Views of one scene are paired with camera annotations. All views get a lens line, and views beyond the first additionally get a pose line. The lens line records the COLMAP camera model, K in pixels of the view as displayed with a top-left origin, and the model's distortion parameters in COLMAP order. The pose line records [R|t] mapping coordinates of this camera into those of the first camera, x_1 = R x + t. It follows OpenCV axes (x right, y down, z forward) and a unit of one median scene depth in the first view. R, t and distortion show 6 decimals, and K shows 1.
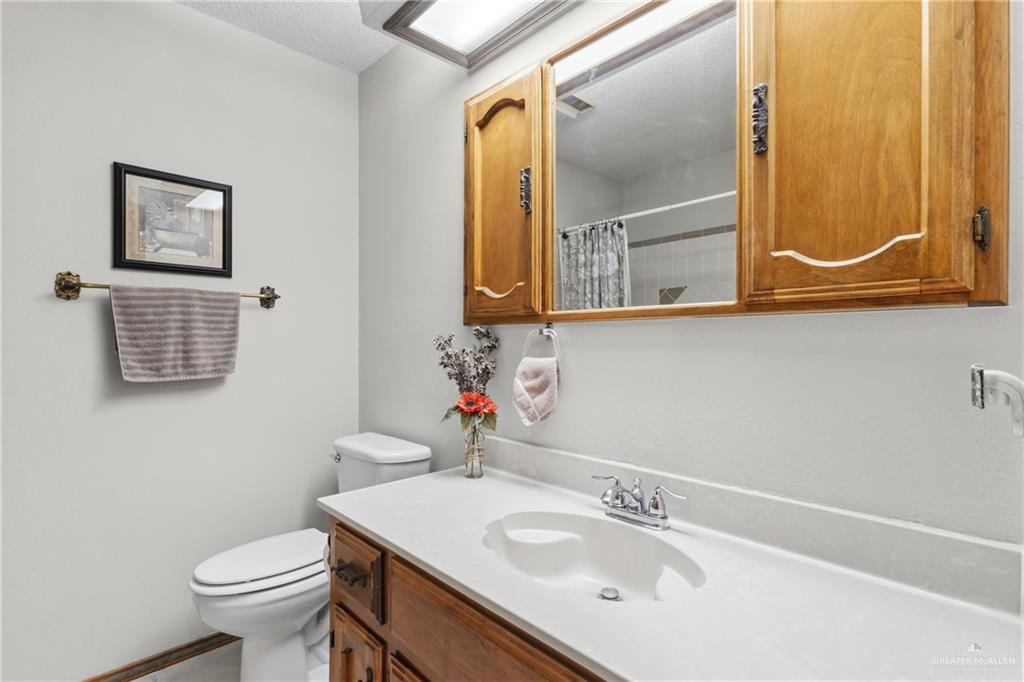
lens RADIAL K [[472.5, 0, 510.7], [0, 472.5, 343.9], [0, 0, 1]] dist [-0.003823, -0.000384]
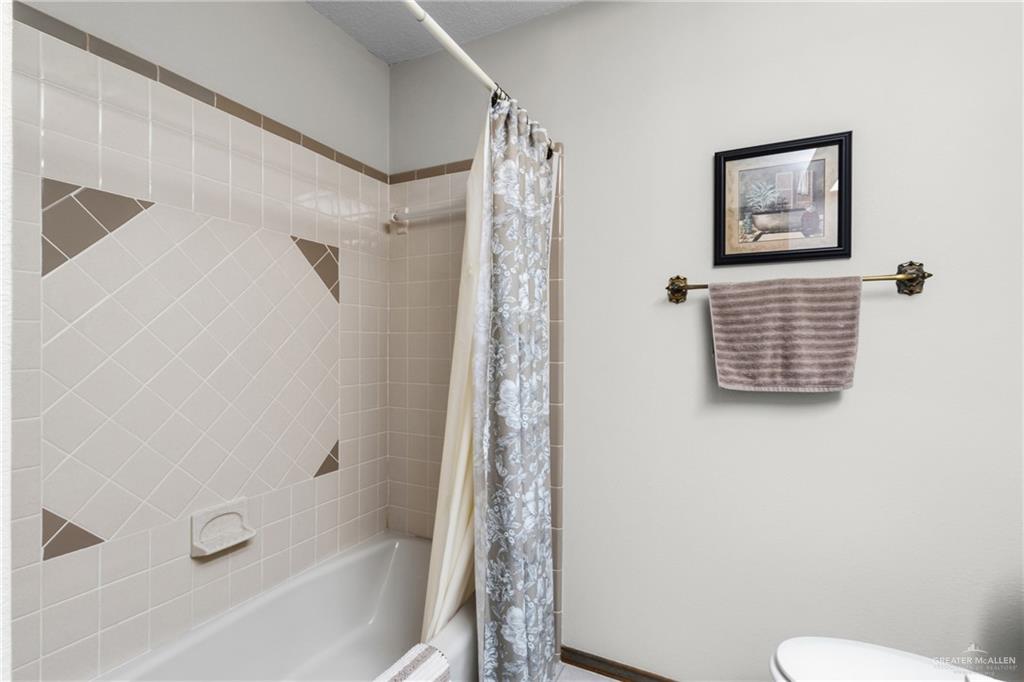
lens RADIAL K [[472.5, 0, 511.8], [0, 472.5, 338.9], [0, 0, 1]] dist [-0.003823, -0.000384]
pose [[0.308371, 0.004616, -0.951255, -0.064246], [-0.000866, 0.999989, 0.004572, -0.018229], [0.951266, -0.000587, 0.308371, 0.303586]]
